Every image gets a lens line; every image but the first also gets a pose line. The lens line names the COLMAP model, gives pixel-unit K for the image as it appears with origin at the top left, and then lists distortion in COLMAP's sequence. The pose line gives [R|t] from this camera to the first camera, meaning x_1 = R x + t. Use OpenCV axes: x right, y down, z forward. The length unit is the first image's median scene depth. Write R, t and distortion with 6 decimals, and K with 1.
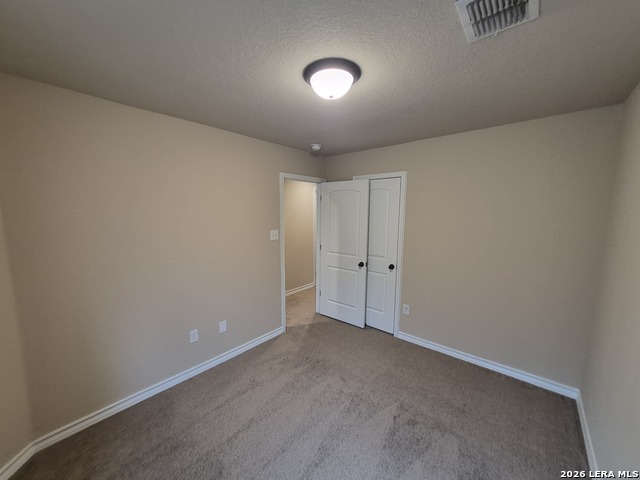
lens RADIAL K [[251.3, 0, 315.3], [0, 251.3, 243.1], [0, 0, 1]] dist [0.007868, 0.000122]
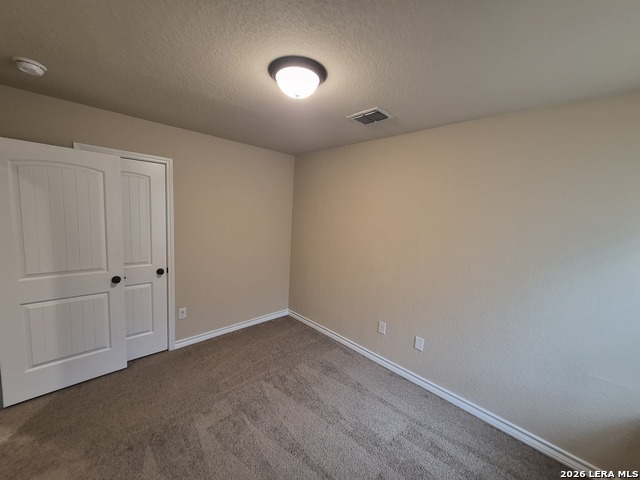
lens RADIAL K [[251.3, 0, 315.3], [0, 251.3, 243.1], [0, 0, 1]] dist [0.007868, 0.000122]
pose [[0.092071, -0.118864, 0.988633, -0.480172], [0.077472, 0.990695, 0.111897, -0.054688], [-0.992734, 0.066289, 0.100422, 0.424941]]
